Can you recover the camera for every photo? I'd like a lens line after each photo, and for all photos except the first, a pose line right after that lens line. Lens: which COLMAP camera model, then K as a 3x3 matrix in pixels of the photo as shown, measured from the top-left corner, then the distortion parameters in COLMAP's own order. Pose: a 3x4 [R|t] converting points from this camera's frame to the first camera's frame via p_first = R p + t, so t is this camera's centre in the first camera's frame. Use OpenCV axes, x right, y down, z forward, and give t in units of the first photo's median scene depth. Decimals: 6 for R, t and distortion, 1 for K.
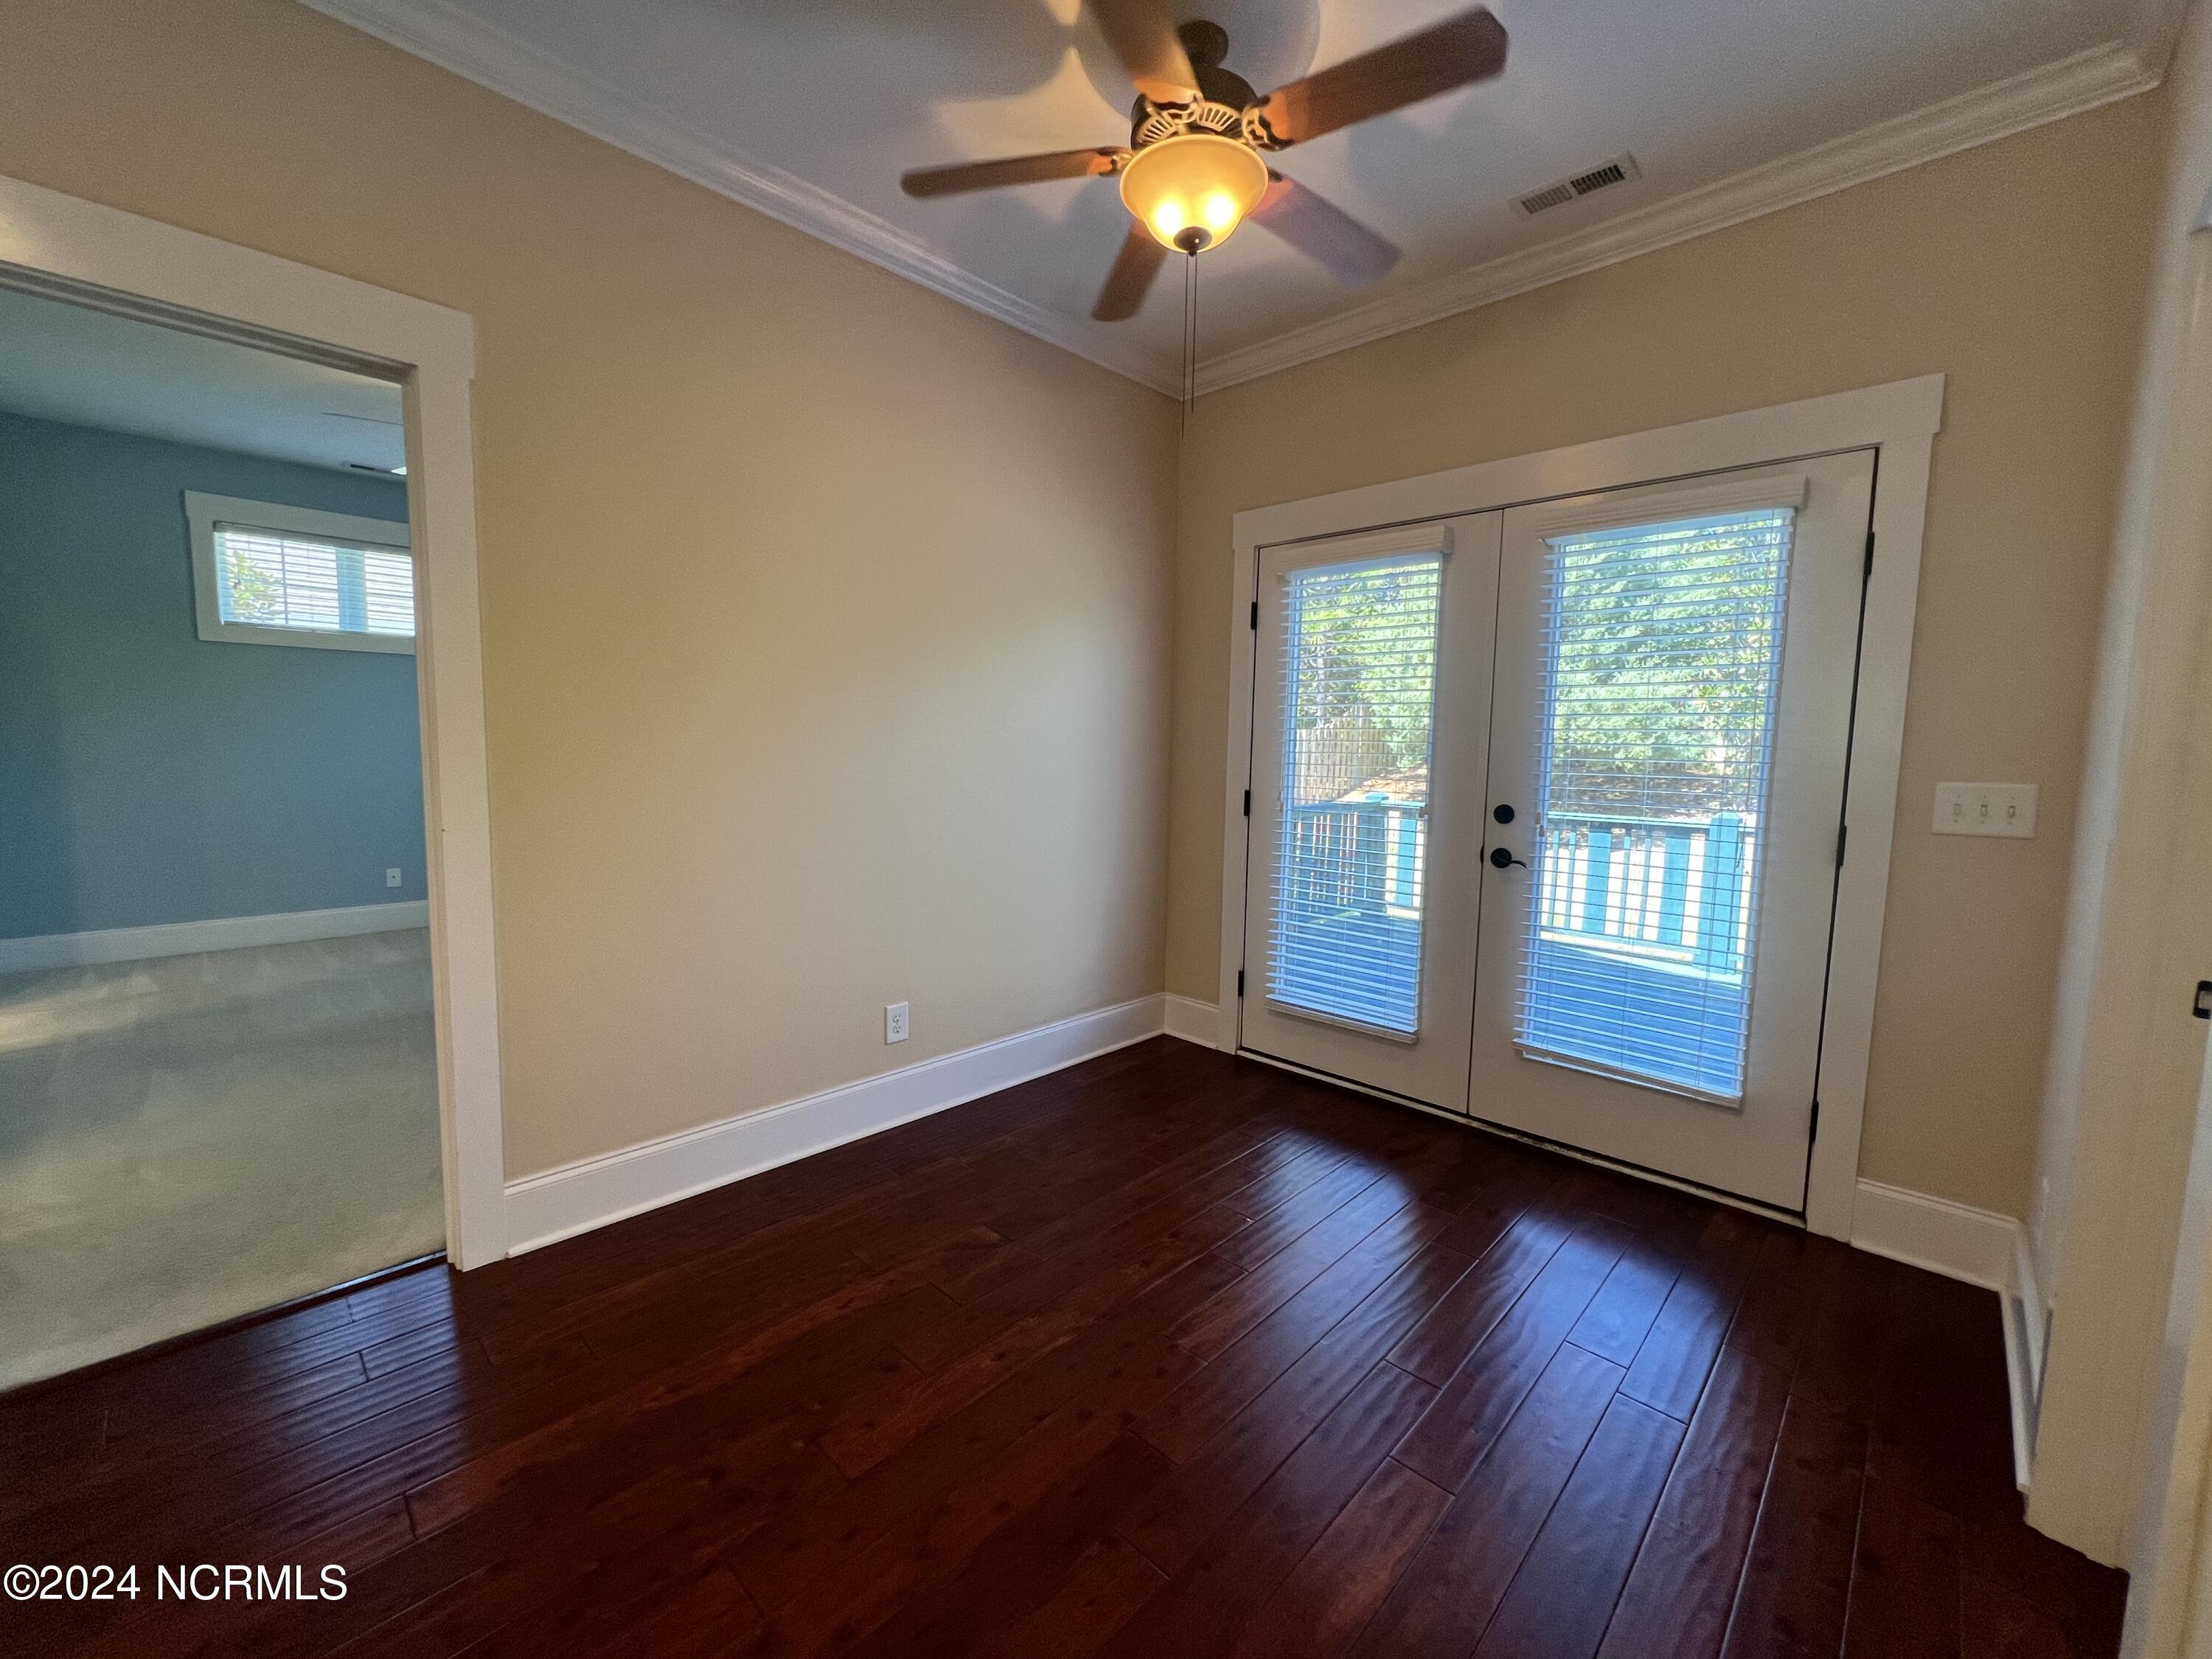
lens RADIAL K [[891.0, 0, 1102.3], [0, 891.0, 828.1], [0, 0, 1]] dist [0.000260, 0.000061]
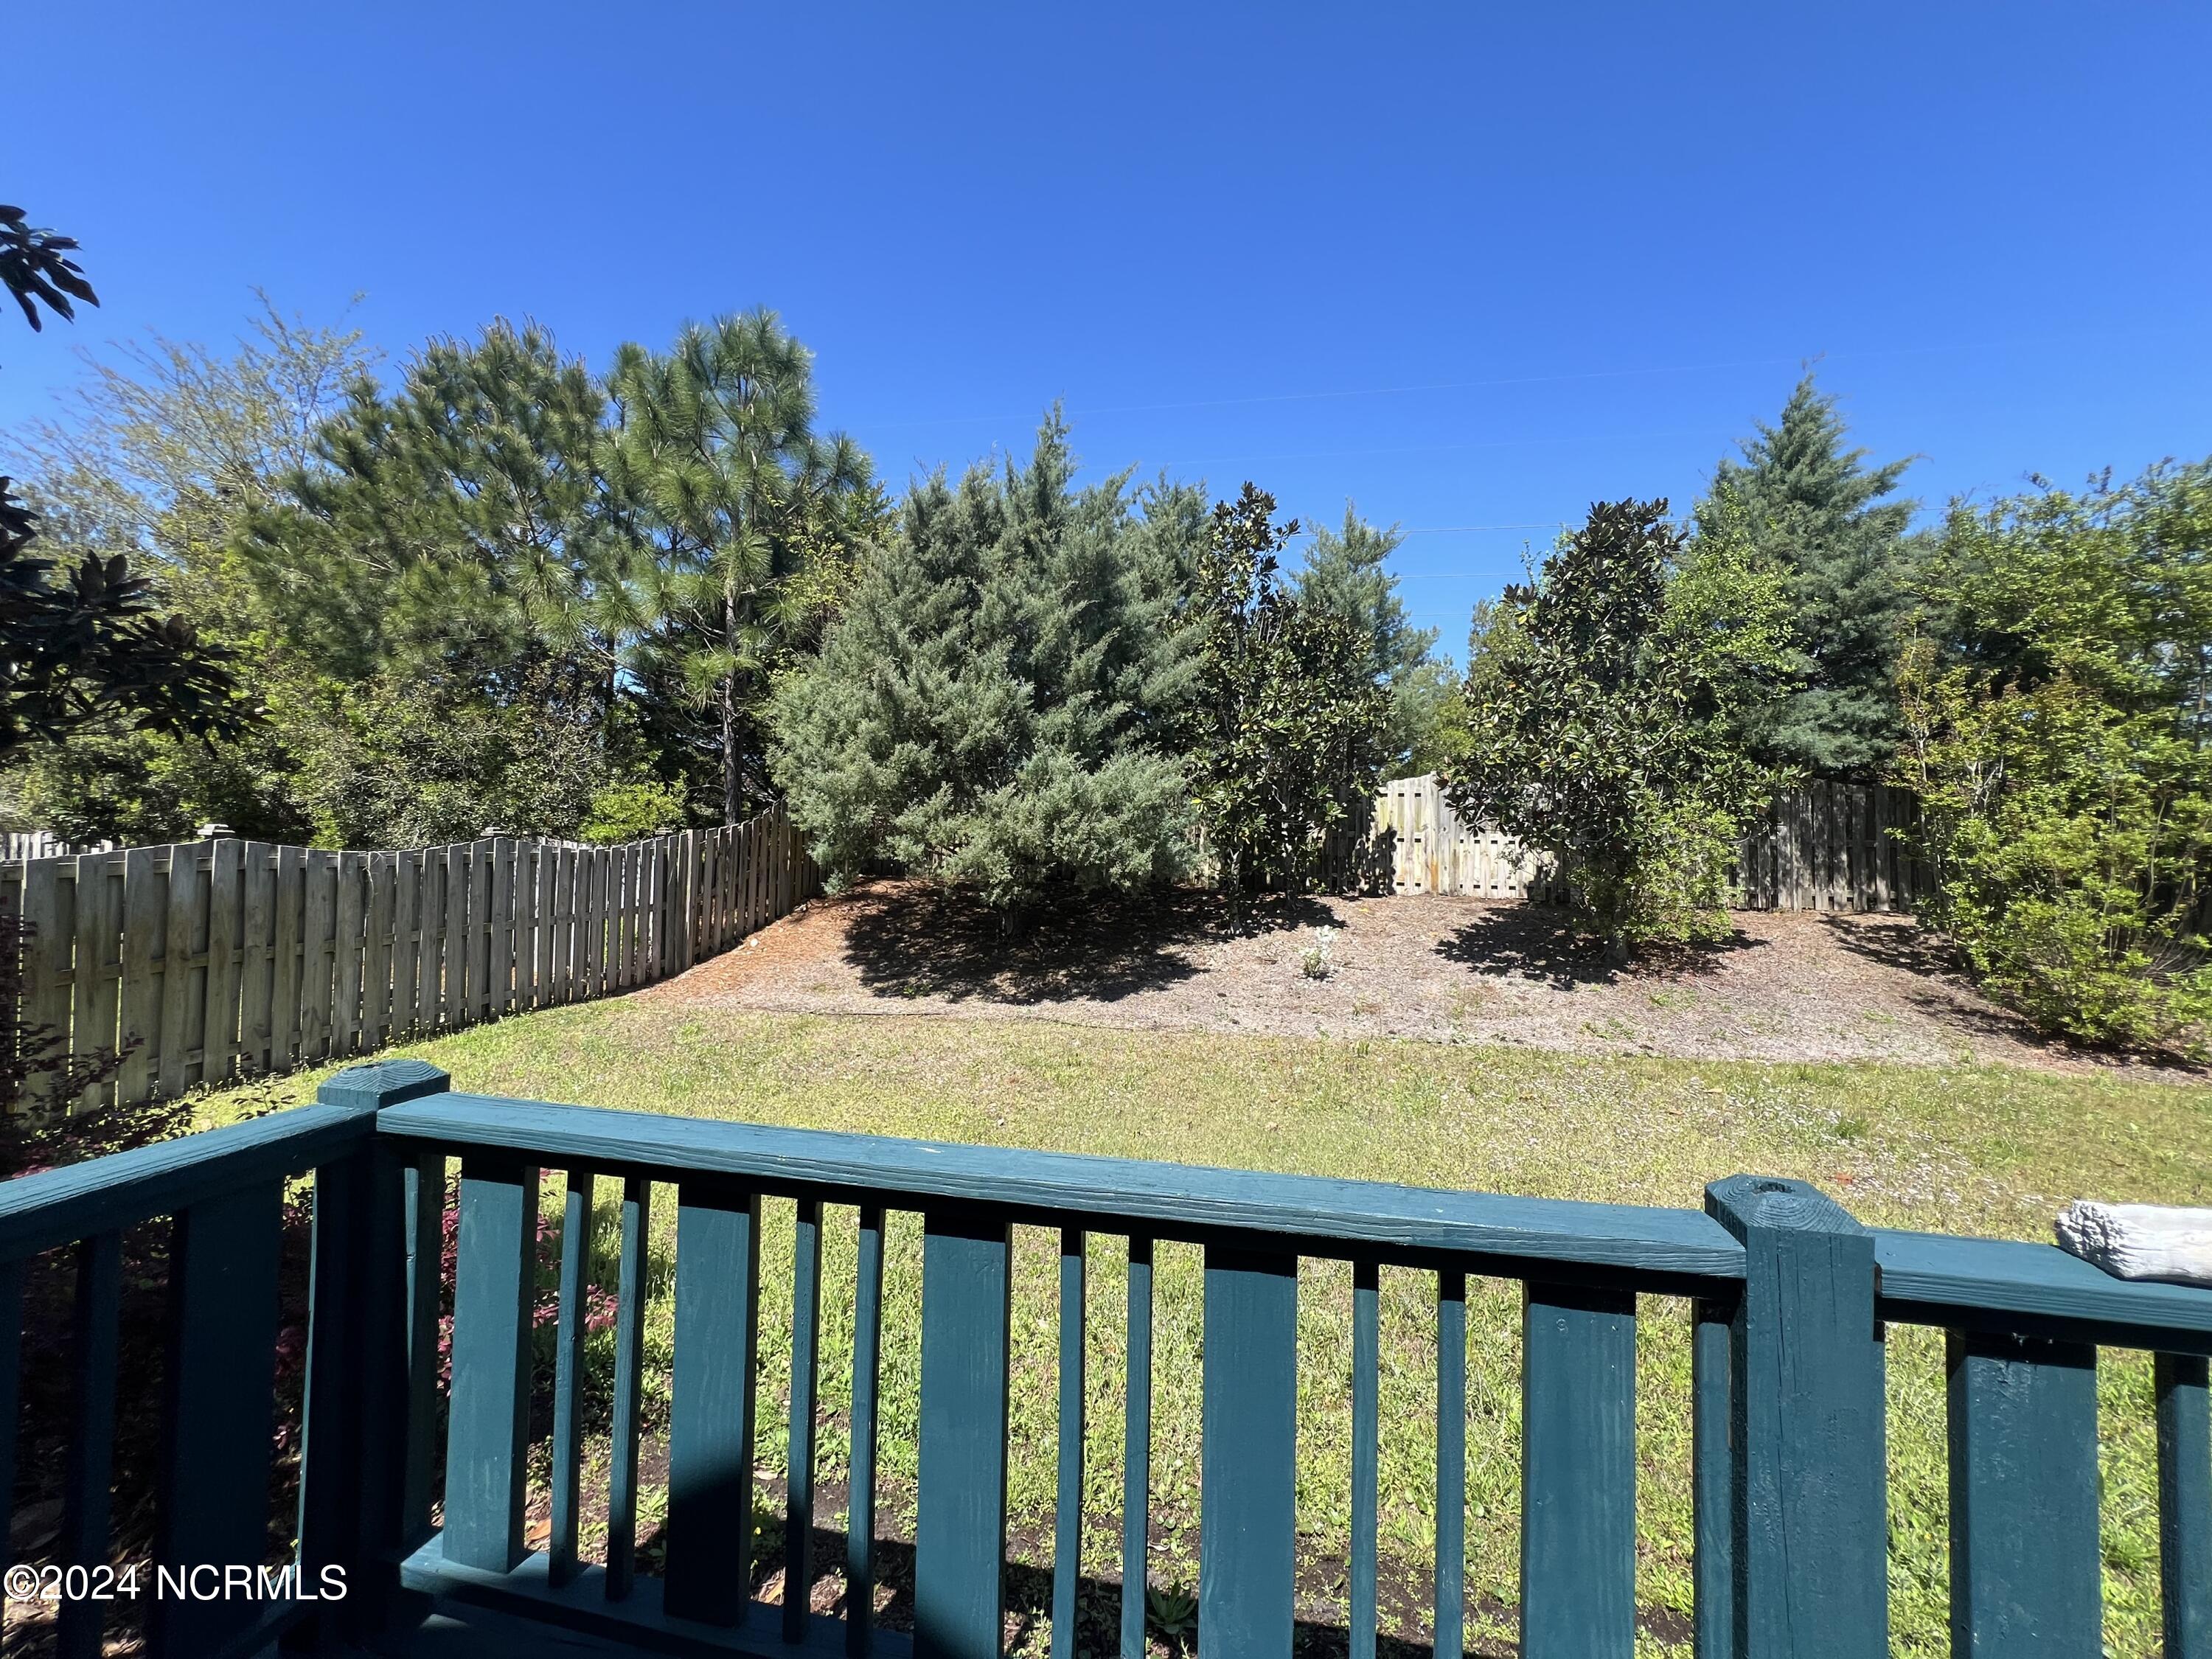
lens RADIAL K [[891.0, 0, 1102.3], [0, 891.0, 828.1], [0, 0, 1]] dist [0.000260, 0.000061]
pose [[0.854595, 0.017025, 0.519016, 0.194105], [0.045677, 0.993124, -0.107786, -0.037613], [-0.517282, 0.115821, 0.847941, 0.385013]]
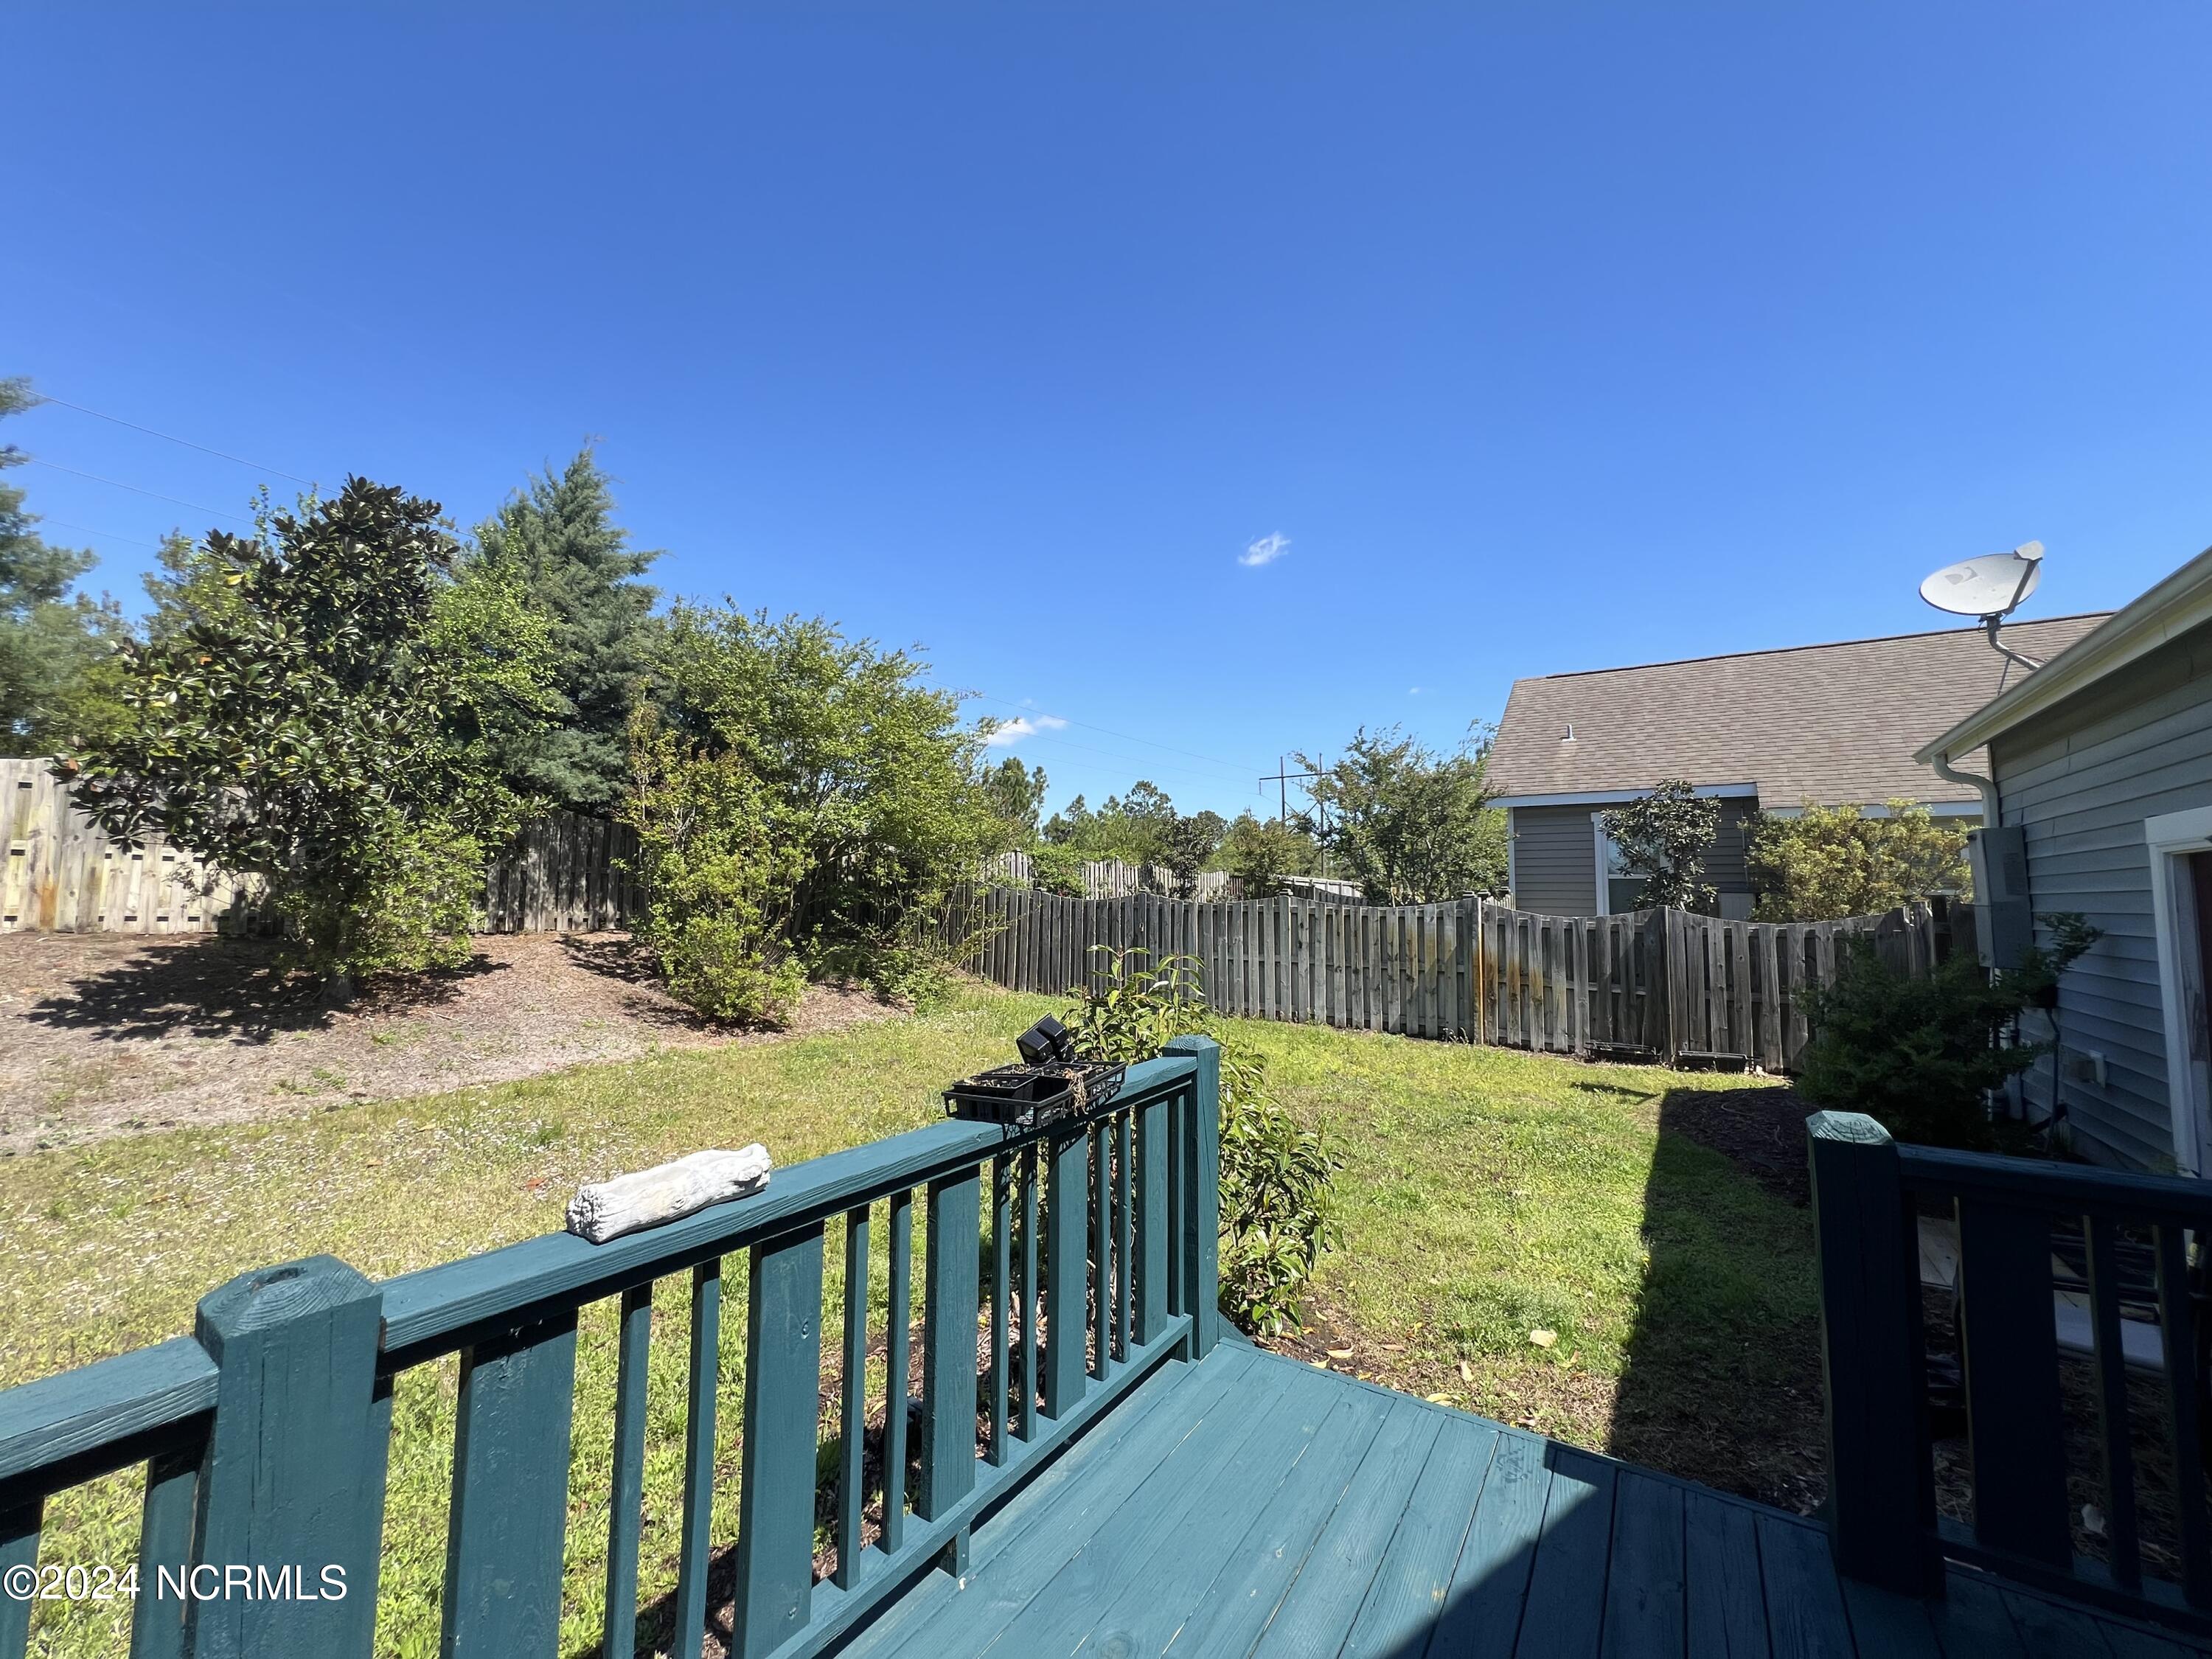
lens RADIAL K [[891.0, 0, 1102.3], [0, 891.0, 828.1], [0, 0, 1]] dist [0.000260, 0.000061]
pose [[-0.183602, 0.062389, 0.981019, 0.205765], [0.076346, 0.995874, -0.049045, -0.038515], [-0.980031, 0.065892, -0.187608, 0.370393]]
